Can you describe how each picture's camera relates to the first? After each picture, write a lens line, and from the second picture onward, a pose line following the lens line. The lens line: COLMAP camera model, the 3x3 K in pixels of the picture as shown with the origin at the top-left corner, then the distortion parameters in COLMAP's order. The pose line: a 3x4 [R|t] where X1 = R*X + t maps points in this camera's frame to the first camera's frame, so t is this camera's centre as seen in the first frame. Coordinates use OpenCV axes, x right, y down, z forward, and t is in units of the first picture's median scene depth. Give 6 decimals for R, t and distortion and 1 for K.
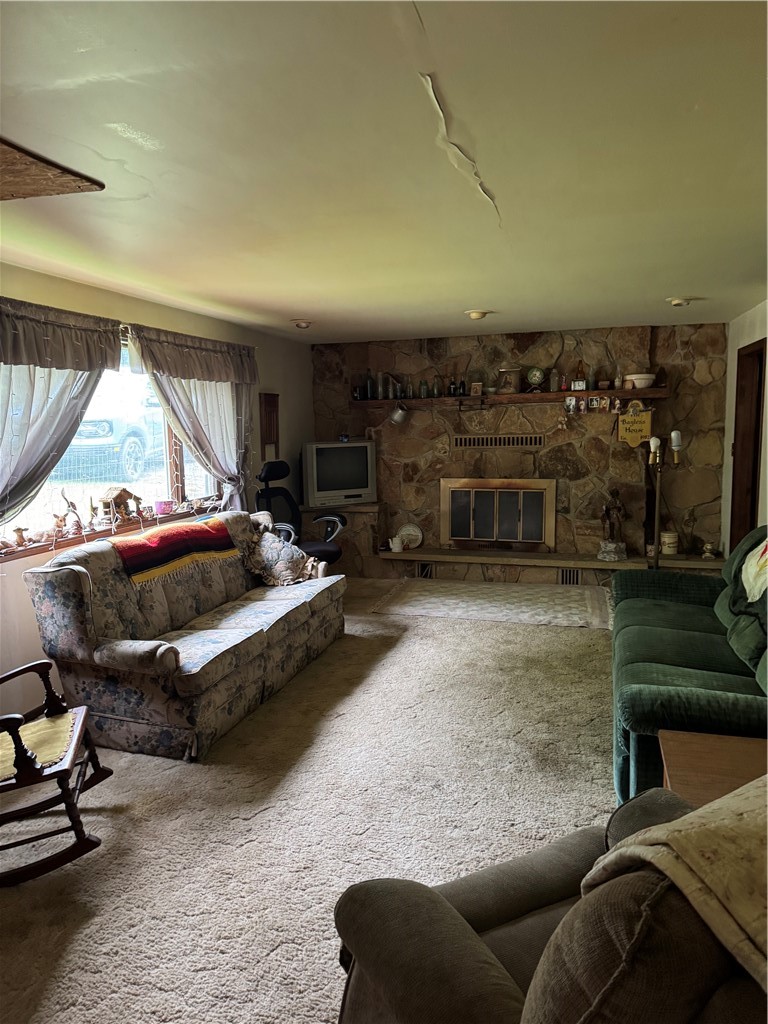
lens RADIAL K [[705.7, 0, 417.1], [0, 705.7, 502.2], [0, 0, 1]] dist [0.007705, -0.051719]
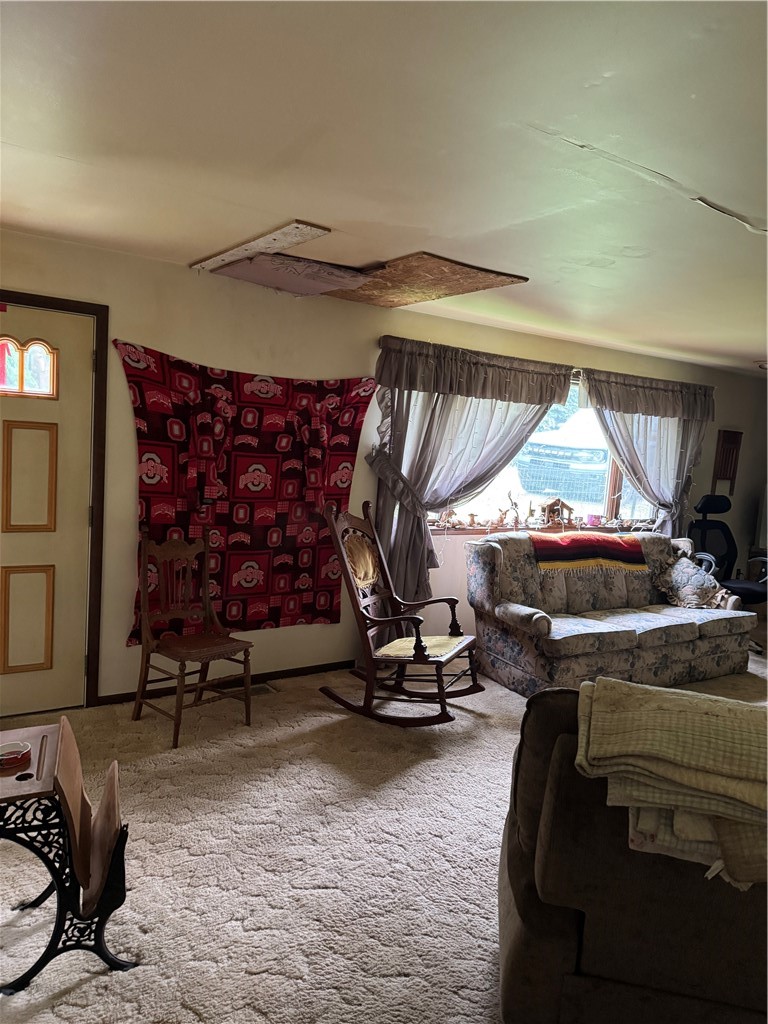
lens RADIAL K [[721.8, 0, 384.0], [0, 721.8, 512.0], [0, 0, 1]] dist [0.006926, -0.003655]
pose [[0.720622, 0.128878, -0.681245, 0.256564], [-0.154061, 0.987772, 0.023902, 0.023030], [0.675995, 0.087729, 0.731666, -0.156637]]
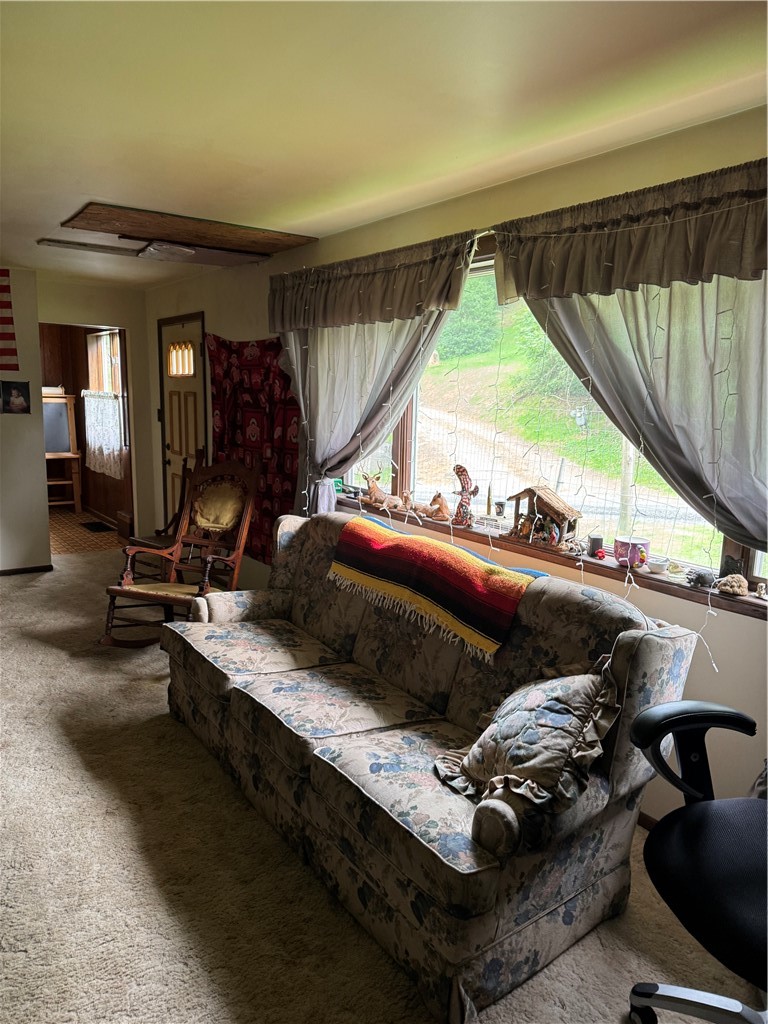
lens RADIAL K [[721.8, 0, 384.0], [0, 721.8, 512.0], [0, 0, 1]] dist [0.006926, -0.003655]
pose [[-0.664210, 0.122961, -0.737364, 0.179792], [-0.097173, 0.963809, 0.248255, -0.165627], [0.741203, 0.236545, -0.628223, 1.474298]]
